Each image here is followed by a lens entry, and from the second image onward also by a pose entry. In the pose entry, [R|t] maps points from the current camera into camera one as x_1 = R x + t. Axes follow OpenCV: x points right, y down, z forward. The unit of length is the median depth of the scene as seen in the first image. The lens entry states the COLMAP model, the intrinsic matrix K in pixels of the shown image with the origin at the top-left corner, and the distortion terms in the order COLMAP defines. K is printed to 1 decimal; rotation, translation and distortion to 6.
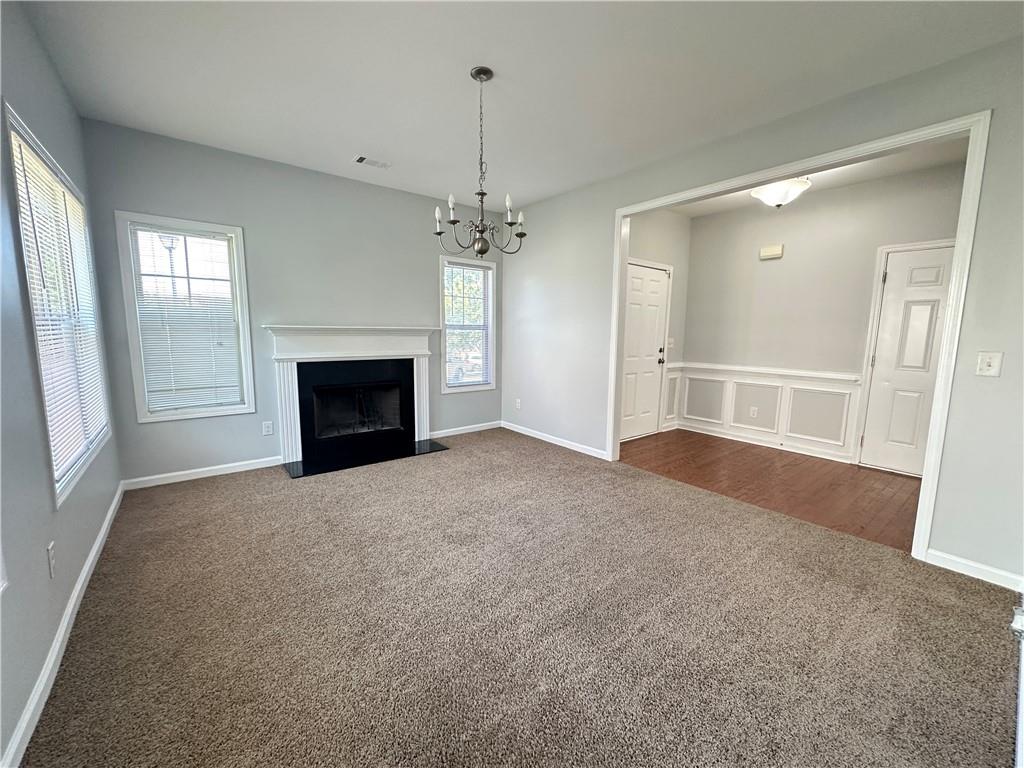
lens RADIAL K [[411.1, 0, 517.6], [0, 411.1, 384.7], [0, 0, 1]] dist [-0.004262, 0.000985]
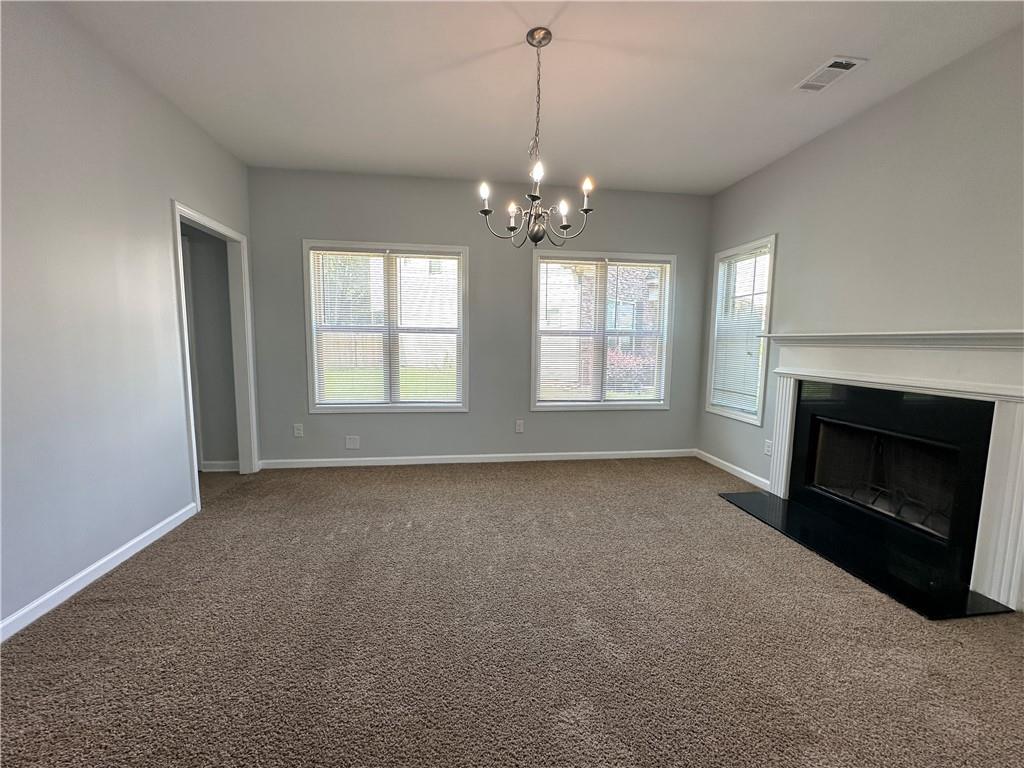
lens RADIAL K [[411.1, 0, 513.9], [0, 411.1, 384.9], [0, 0, 1]] dist [-0.004262, 0.000985]
pose [[-0.515463, 0.064519, -0.854480, 0.435146], [-0.139465, 0.977550, 0.157943, -0.091594], [0.845487, 0.200584, -0.494892, 0.911707]]
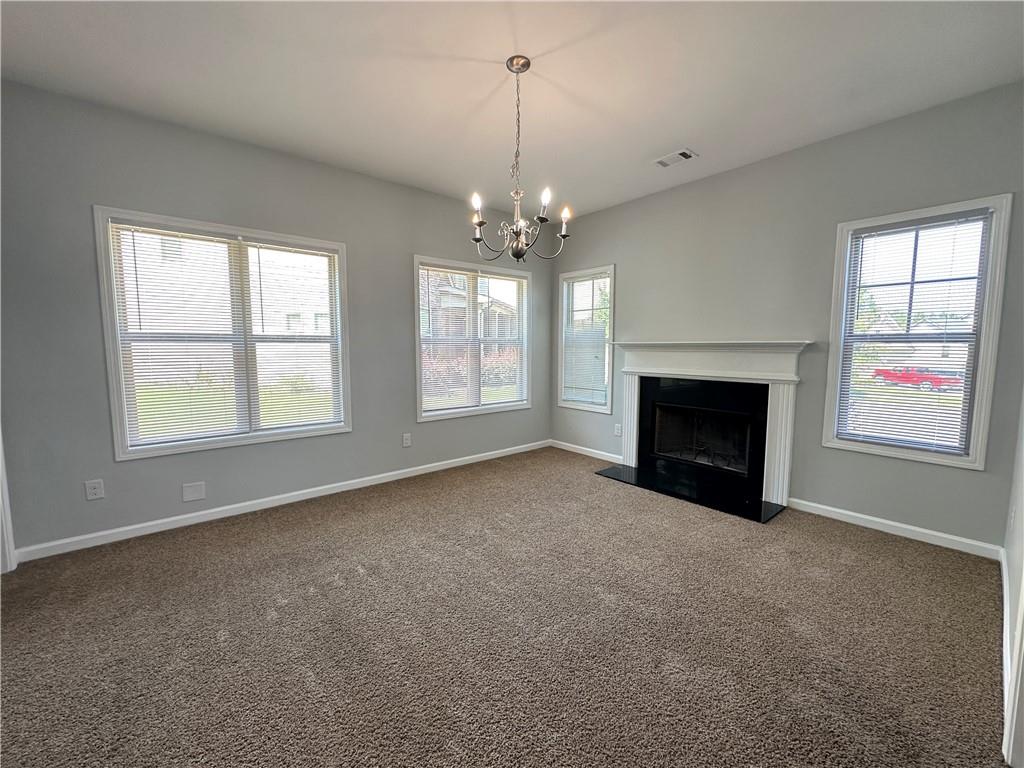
lens RADIAL K [[411.1, 0, 512.8], [0, 411.1, 385.4], [0, 0, 1]] dist [-0.004262, 0.000985]
pose [[0.020169, 0.076140, -0.996893, 0.522192], [-0.136901, 0.987915, 0.072684, -0.061427], [0.990379, 0.135010, 0.030349, 0.627910]]
